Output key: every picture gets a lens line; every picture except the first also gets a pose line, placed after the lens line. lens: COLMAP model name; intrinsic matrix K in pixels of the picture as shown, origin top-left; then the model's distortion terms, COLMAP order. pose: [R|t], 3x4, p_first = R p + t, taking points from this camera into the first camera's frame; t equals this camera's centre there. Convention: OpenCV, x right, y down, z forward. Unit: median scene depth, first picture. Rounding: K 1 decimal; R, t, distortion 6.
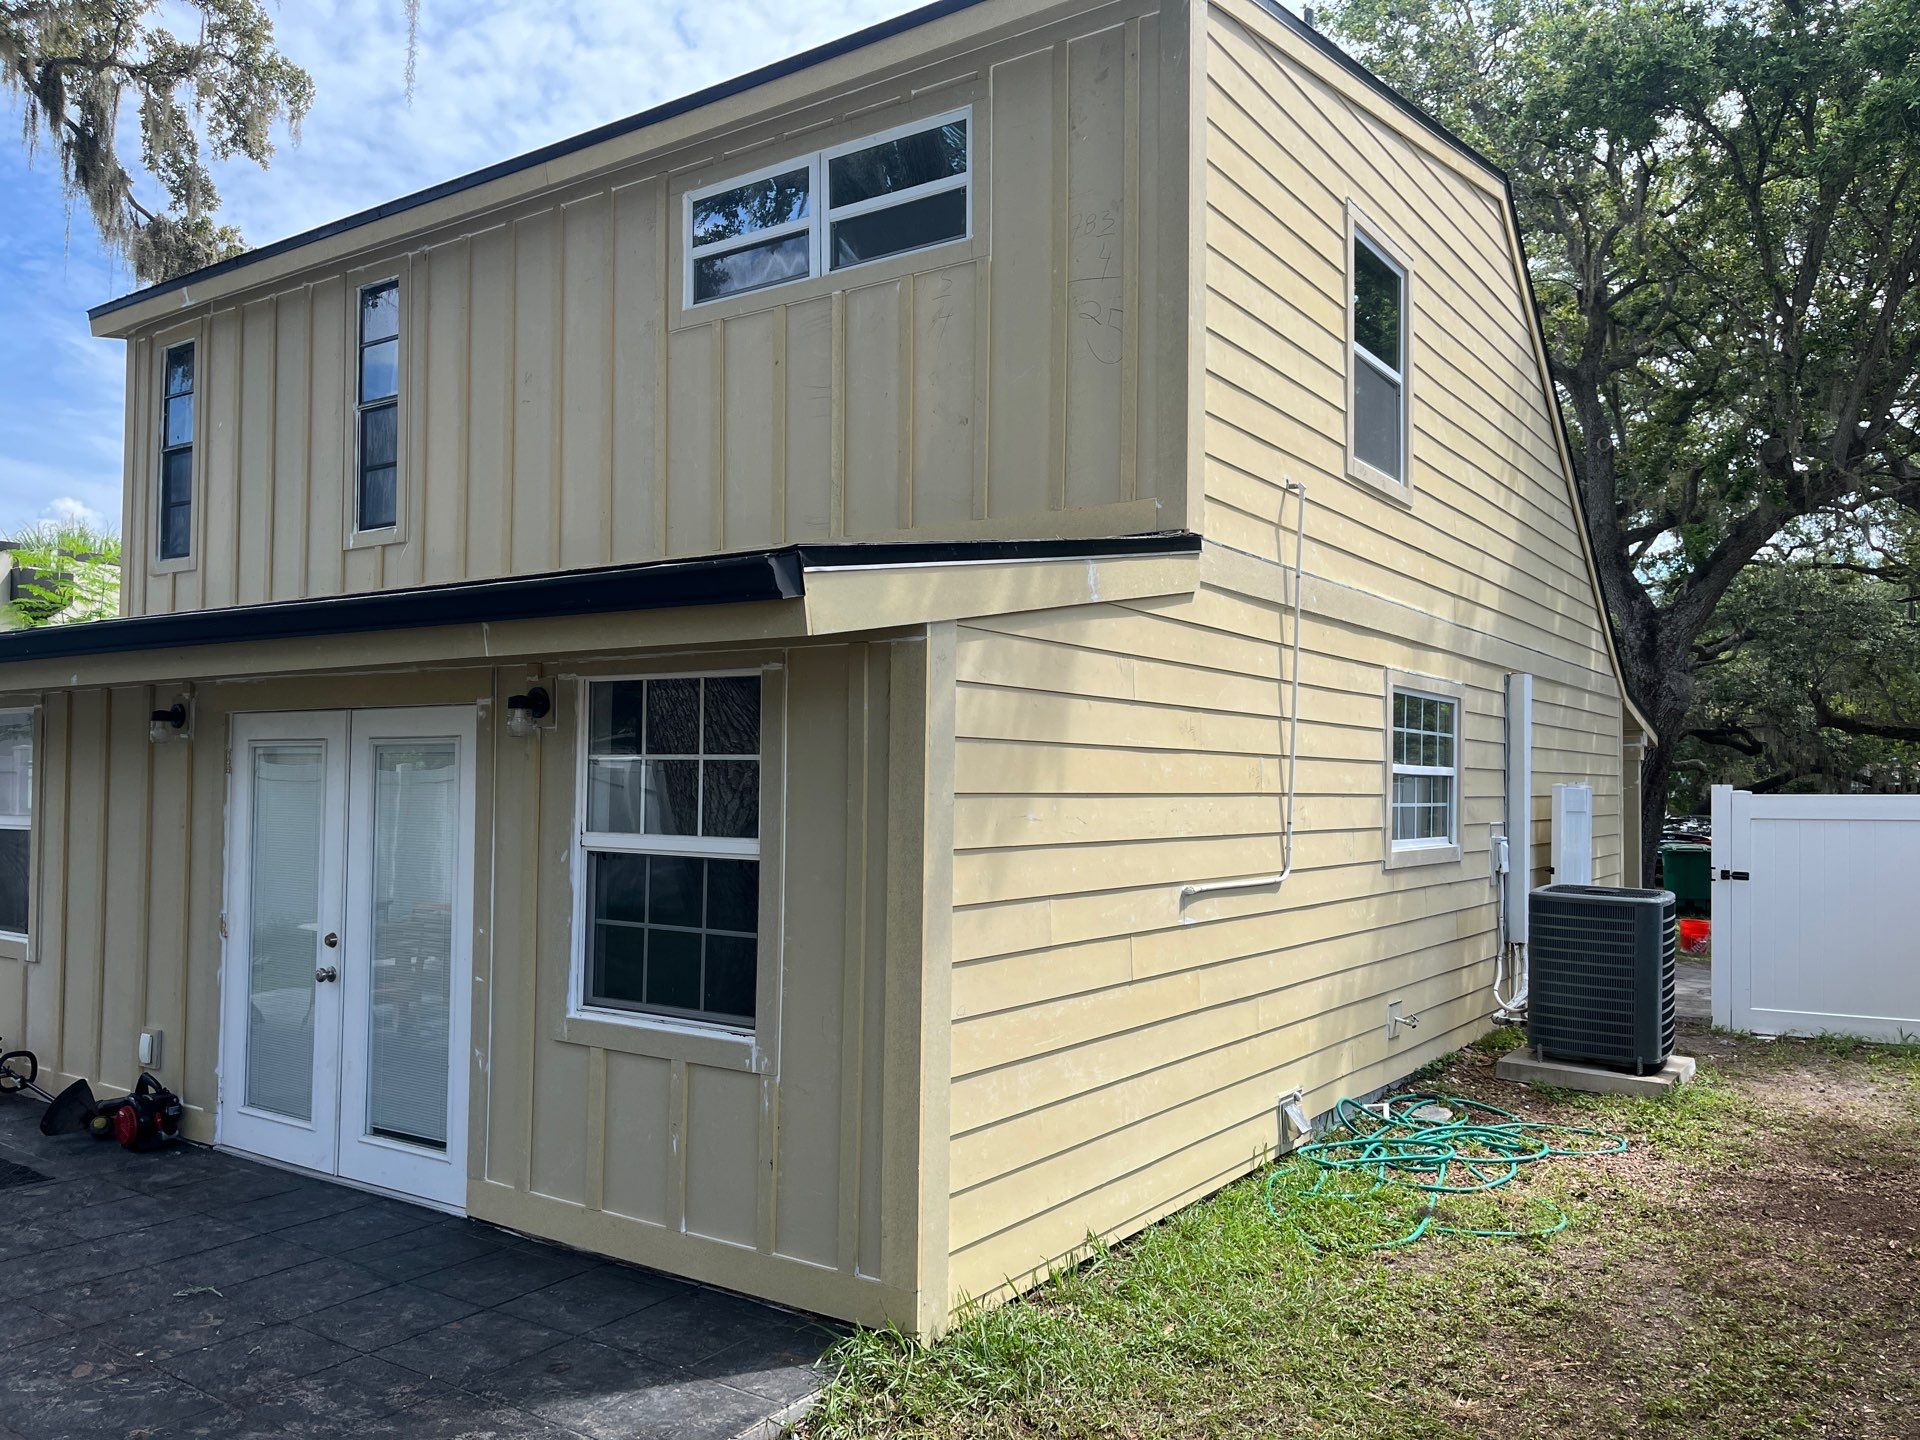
lens RADIAL K [[1456.8, 0, 940.8], [0, 1456.8, 731.4], [0, 0, 1]] dist [0.059477, -0.090094]
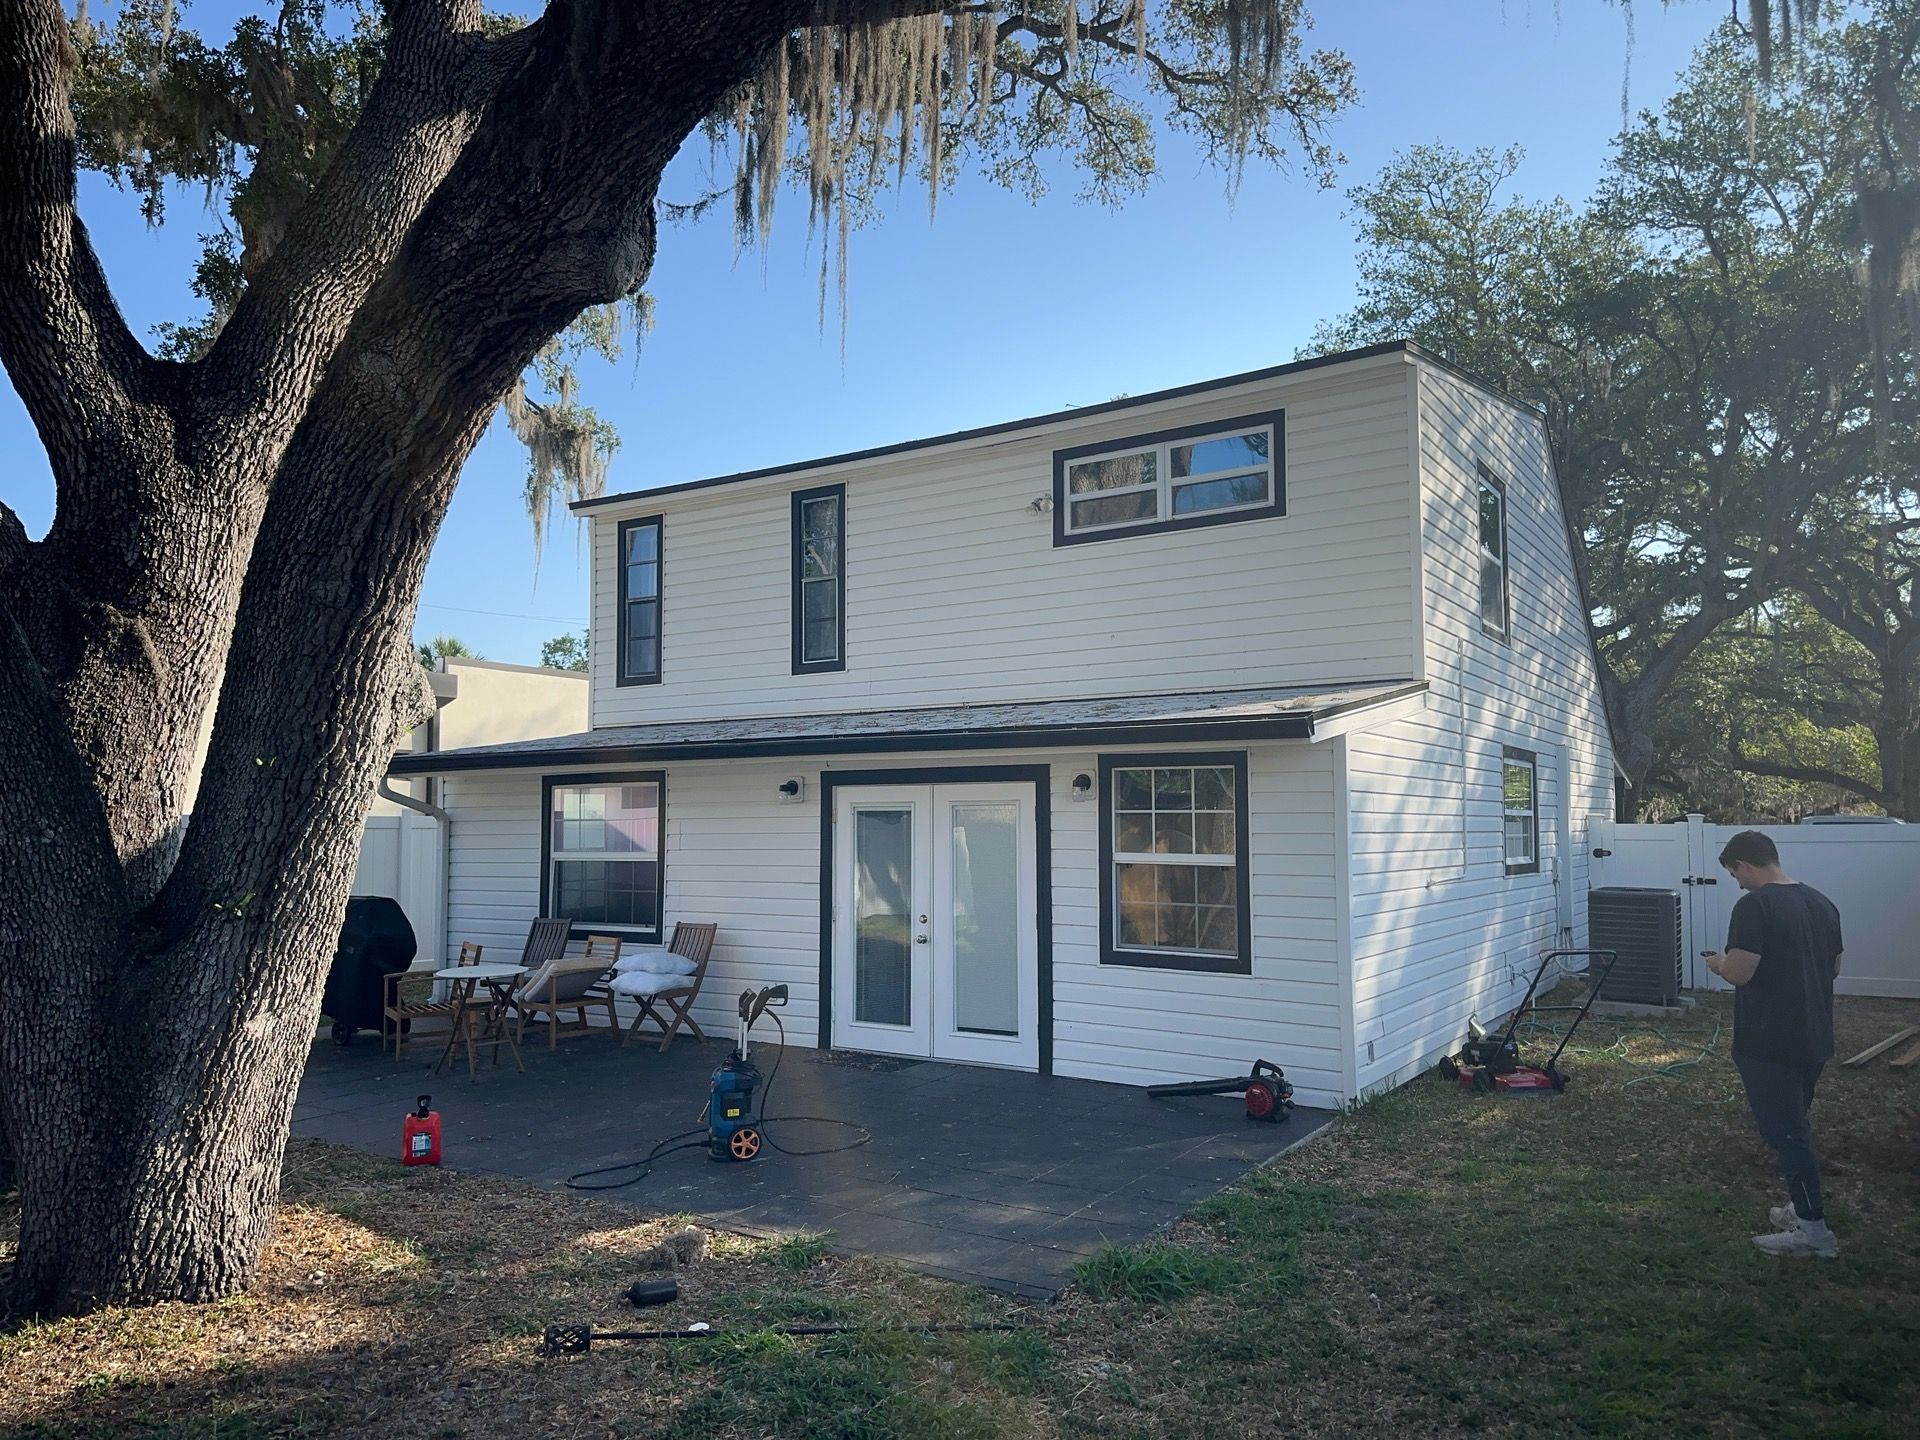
lens RADIAL K [[1352.5, 0, 967.8], [0, 1352.5, 721.2], [0, 0, 1]] dist [0.062883, -0.066022]
pose [[0.999190, -0.009775, 0.039041, -0.367186], [0.011289, 0.999185, -0.038742, -0.023822], [-0.038630, 0.039152, 0.998486, -0.506625]]
